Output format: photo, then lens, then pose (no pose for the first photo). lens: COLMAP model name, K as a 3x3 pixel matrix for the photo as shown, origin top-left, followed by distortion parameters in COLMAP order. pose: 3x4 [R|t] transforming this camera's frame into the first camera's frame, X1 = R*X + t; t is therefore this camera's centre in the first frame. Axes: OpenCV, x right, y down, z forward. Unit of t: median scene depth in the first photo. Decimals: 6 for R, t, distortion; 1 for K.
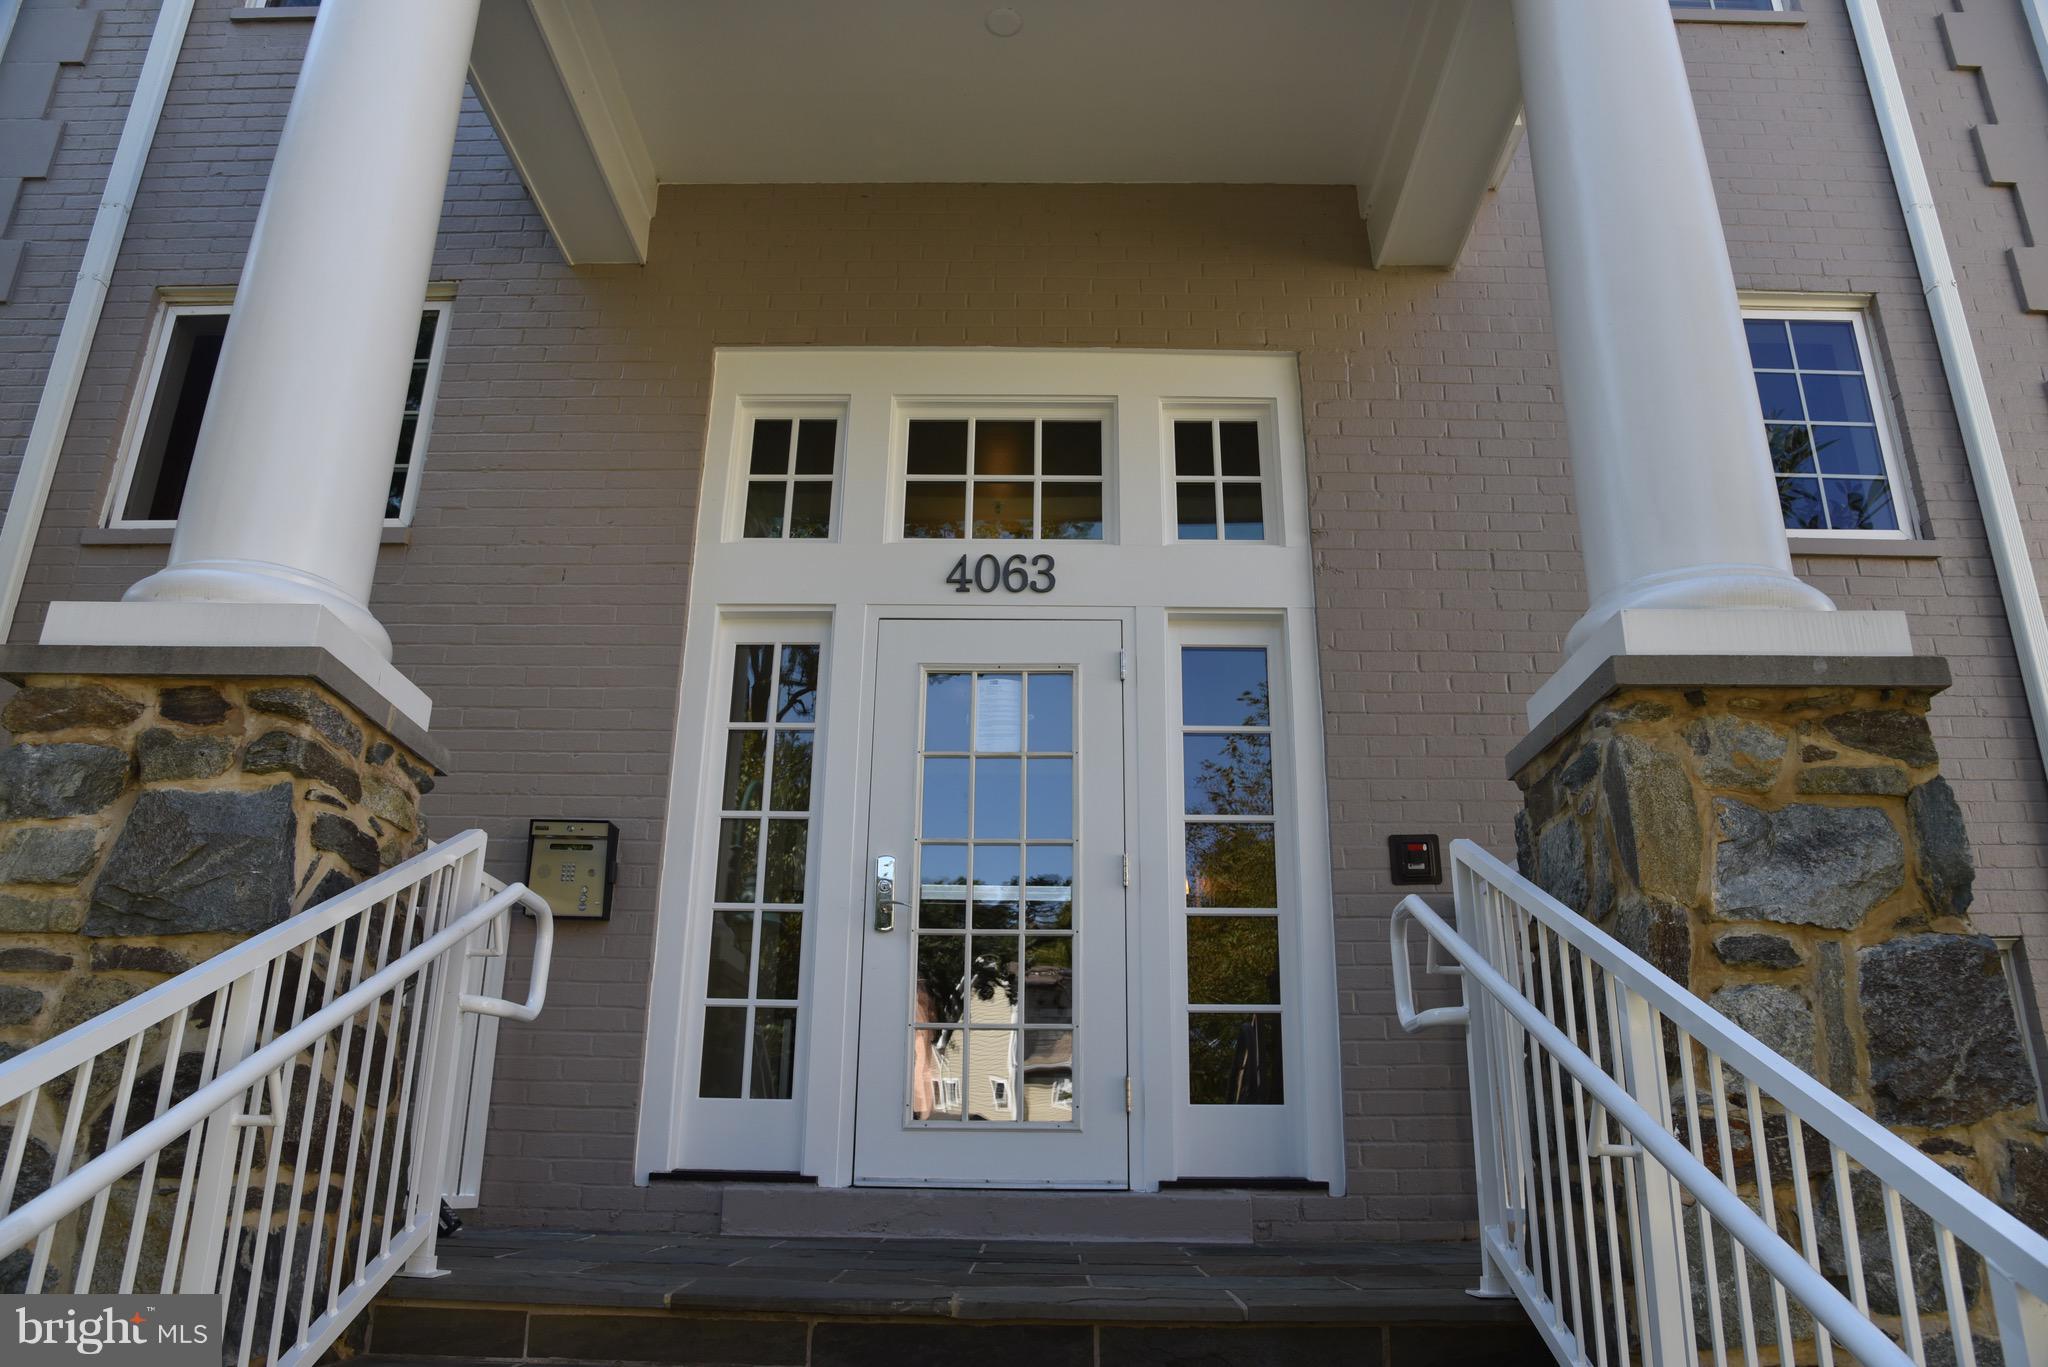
lens RADIAL K [[1400.4, 0, 1027.1], [0, 1400.4, 689.0], [0, 0, 1]] dist [-0.125273, 0.076879]
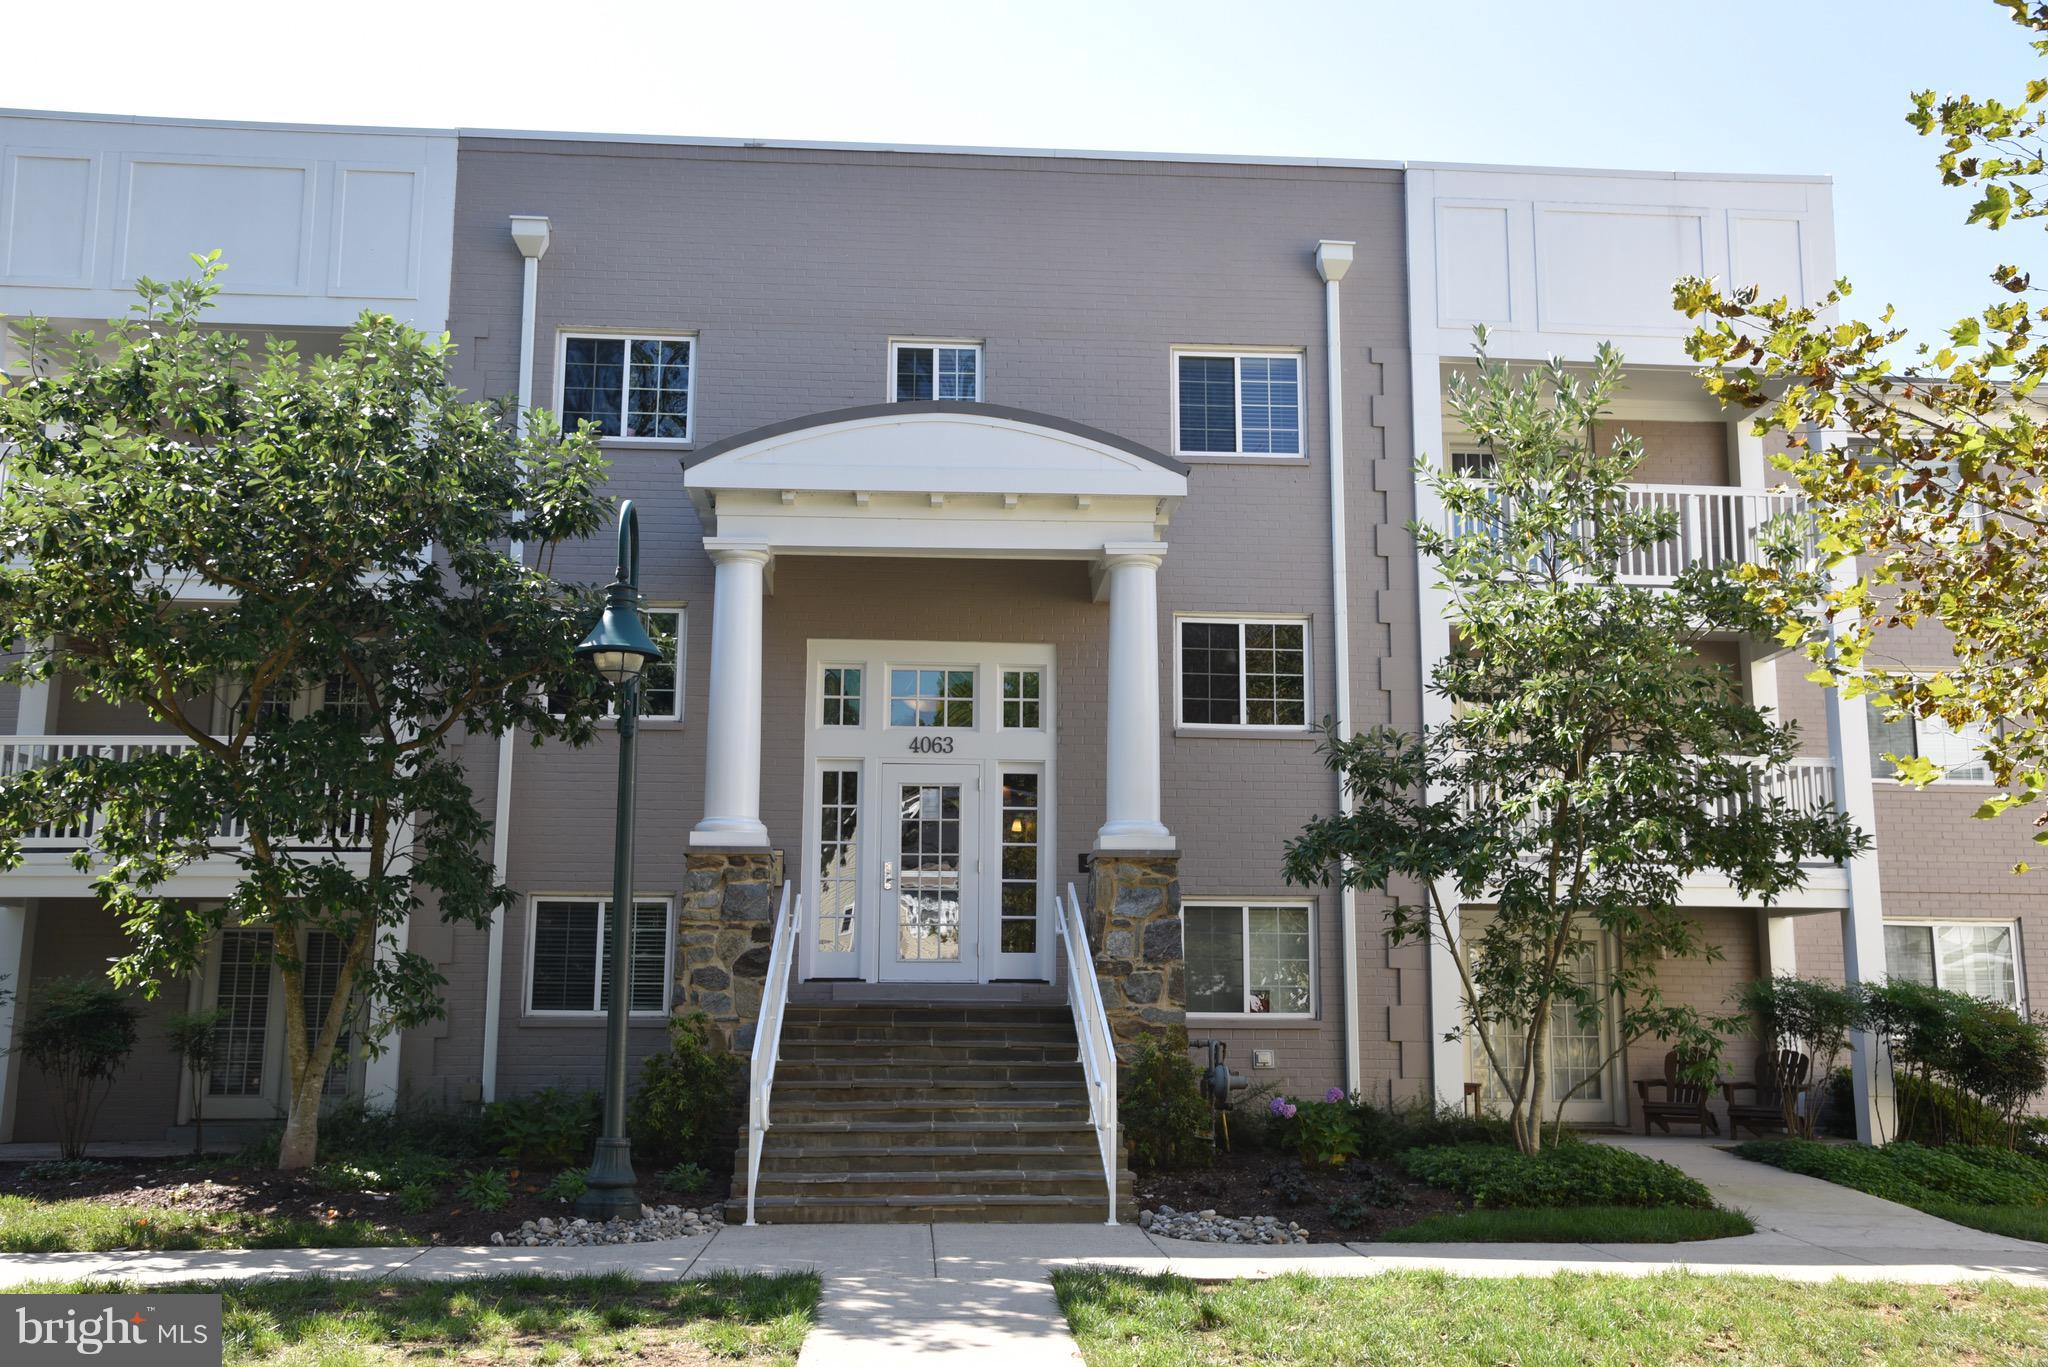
lens RADIAL K [[2023.7, 0, 1024.0], [0, 2023.7, 683.5], [0, 0, 1]] dist [-0.014426, -0.001280]
pose [[0.997472, 0.005610, 0.070843, -0.110511], [-0.017647, 0.985209, 0.170444, -0.810239], [-0.068838, -0.171264, 0.982817, -2.539981]]
